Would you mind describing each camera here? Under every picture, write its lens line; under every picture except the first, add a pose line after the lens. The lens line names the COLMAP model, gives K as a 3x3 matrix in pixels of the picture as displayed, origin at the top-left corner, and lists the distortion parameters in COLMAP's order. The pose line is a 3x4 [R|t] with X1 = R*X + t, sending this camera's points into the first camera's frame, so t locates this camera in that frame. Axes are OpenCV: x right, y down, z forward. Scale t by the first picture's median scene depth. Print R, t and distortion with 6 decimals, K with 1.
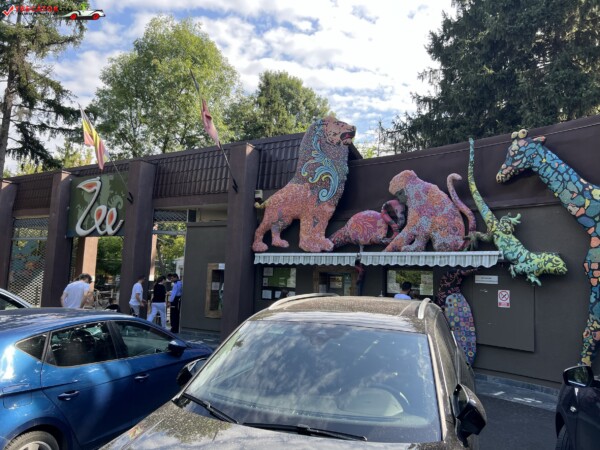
lens RADIAL K [[432.5, 0, 300.0], [0, 432.5, 225.0], [0, 0, 1]] dist [0.061554, -0.075526]
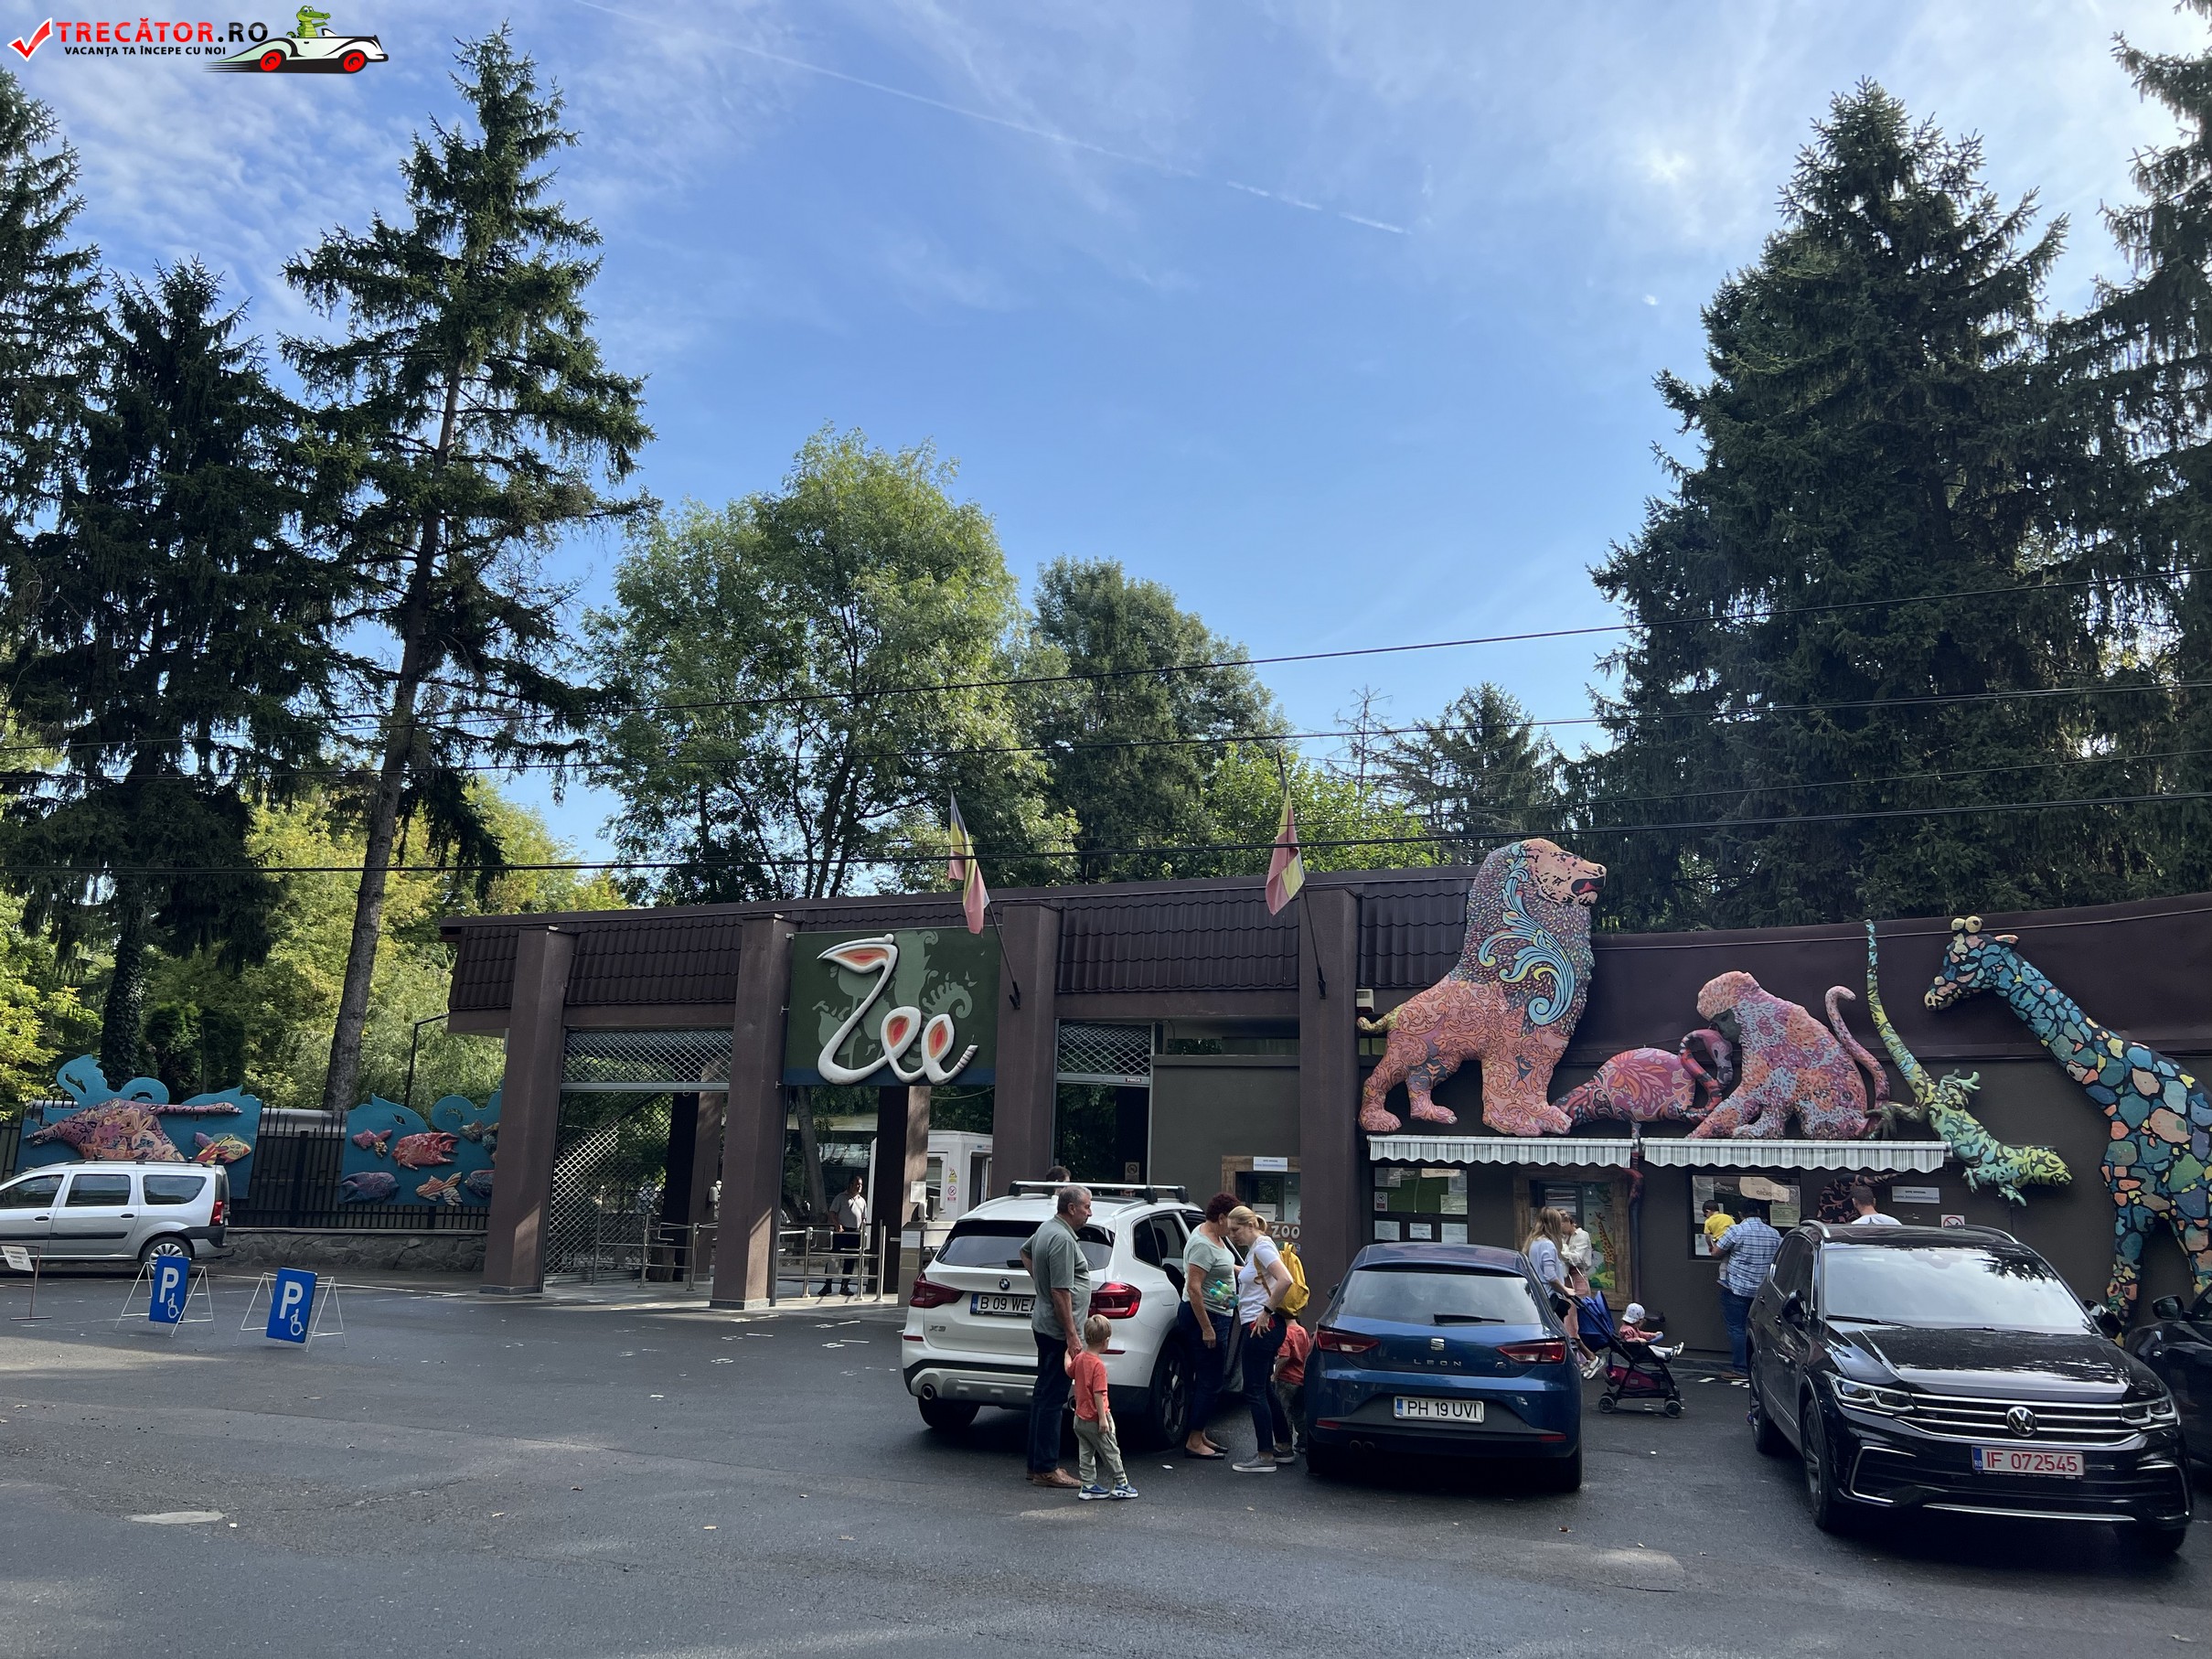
lens RADIAL K [[1594.5, 0, 1106.0], [0, 1594.5, 829.5], [0, 0, 1]] dist [0.061554, -0.075526]
pose [[0.993192, 0.020393, 0.114688, -0.699926], [-0.009182, 0.995199, -0.097444, -0.104073], [-0.116125, 0.095727, 0.988611, -0.768296]]
